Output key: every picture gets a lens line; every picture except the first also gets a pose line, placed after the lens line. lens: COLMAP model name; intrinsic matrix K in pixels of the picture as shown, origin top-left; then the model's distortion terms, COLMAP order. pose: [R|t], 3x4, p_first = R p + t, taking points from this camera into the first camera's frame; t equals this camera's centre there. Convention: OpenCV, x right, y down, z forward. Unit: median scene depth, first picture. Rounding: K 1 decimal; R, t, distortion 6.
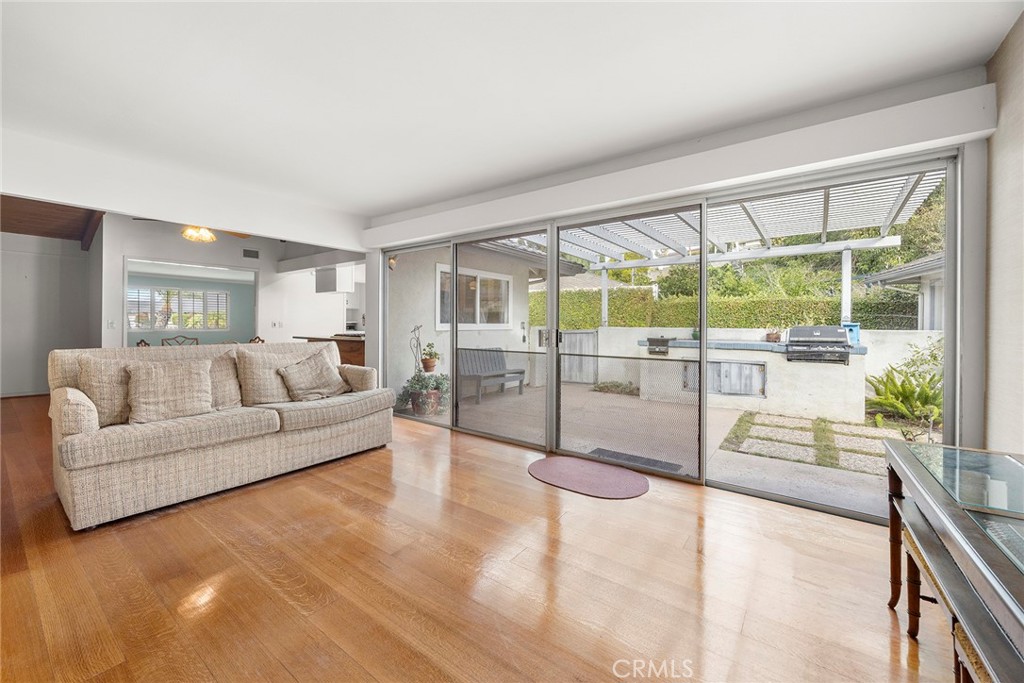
lens RADIAL K [[406.8, 0, 509.9], [0, 406.8, 330.2], [0, 0, 1]] dist [0.008151, -0.000481]
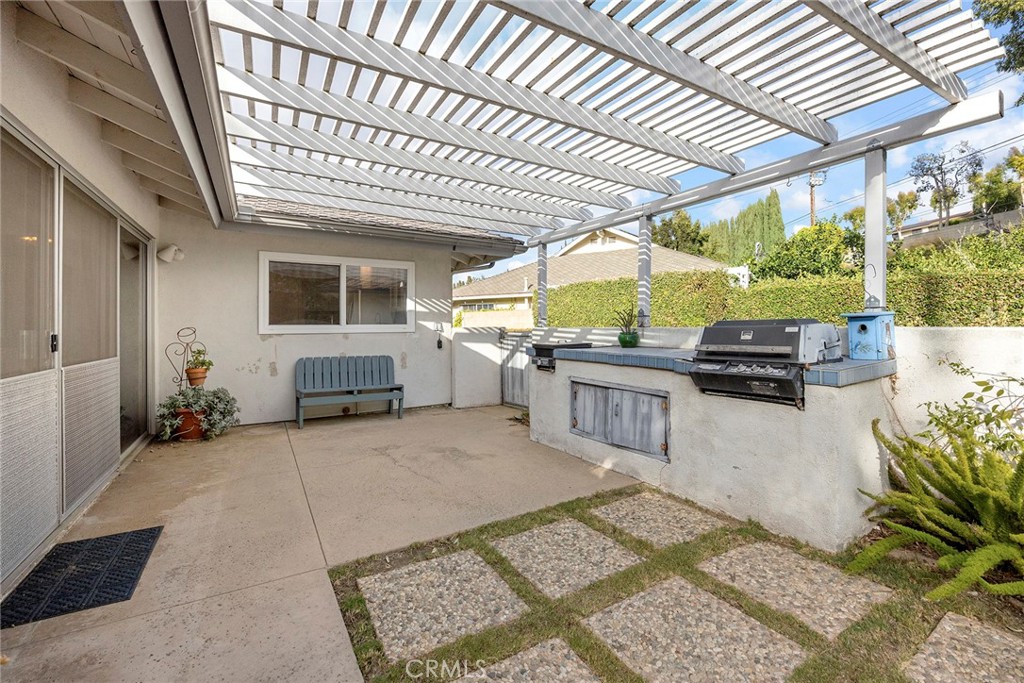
lens RADIAL K [[433.0, 0, 513.8], [0, 433.0, 329.9], [0, 0, 1]] dist [-0.000686, 0.000011]
pose [[0.920891, -0.007531, -0.389746, 0.621550], [0.002885, 0.999918, -0.012505, 0.005734], [0.389809, 0.010391, 0.920837, 0.396832]]
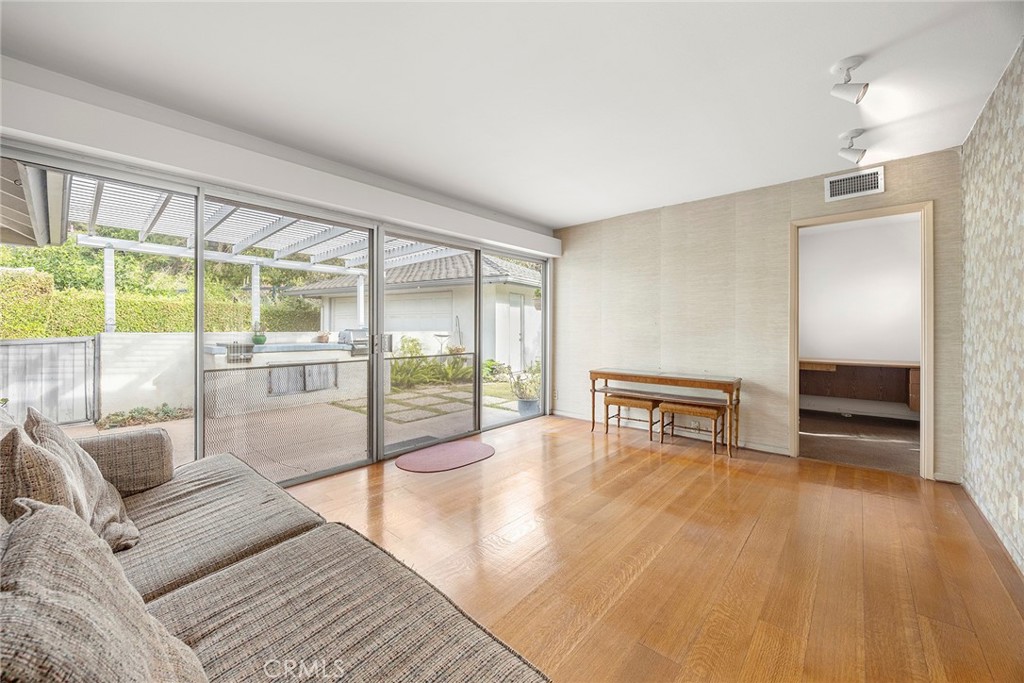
lens RADIAL K [[398.8, 0, 511.7], [0, 398.8, 332.5], [0, 0, 1]] dist [-0.000230, -0.000117]
pose [[0.083750, -0.011515, 0.996420, -0.483488], [0.014569, 0.999841, 0.010330, -0.006149], [-0.996380, 0.013652, 0.083904, 0.358829]]
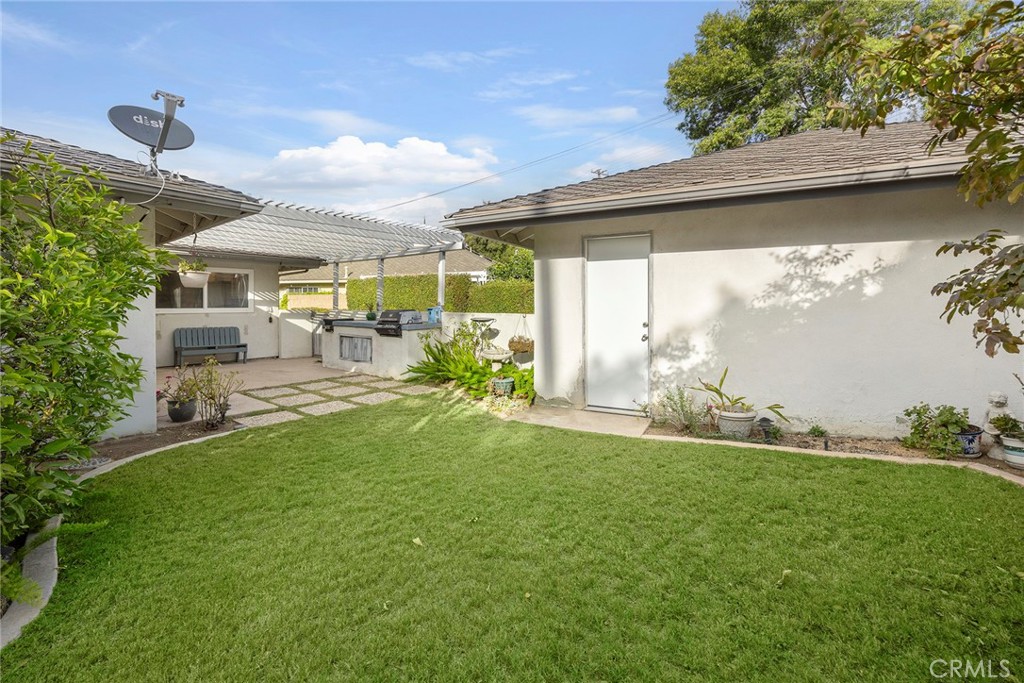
lens RADIAL K [[445.8, 0, 507.6], [0, 445.8, 309.4], [0, 0, 1]] dist [-0.000584, -0.000020]
pose [[0.997753, -0.003231, -0.066929, 1.099321], [0.002725, 0.999967, -0.007652, 0.001224], [0.066952, 0.007453, 0.997728, -0.400493]]
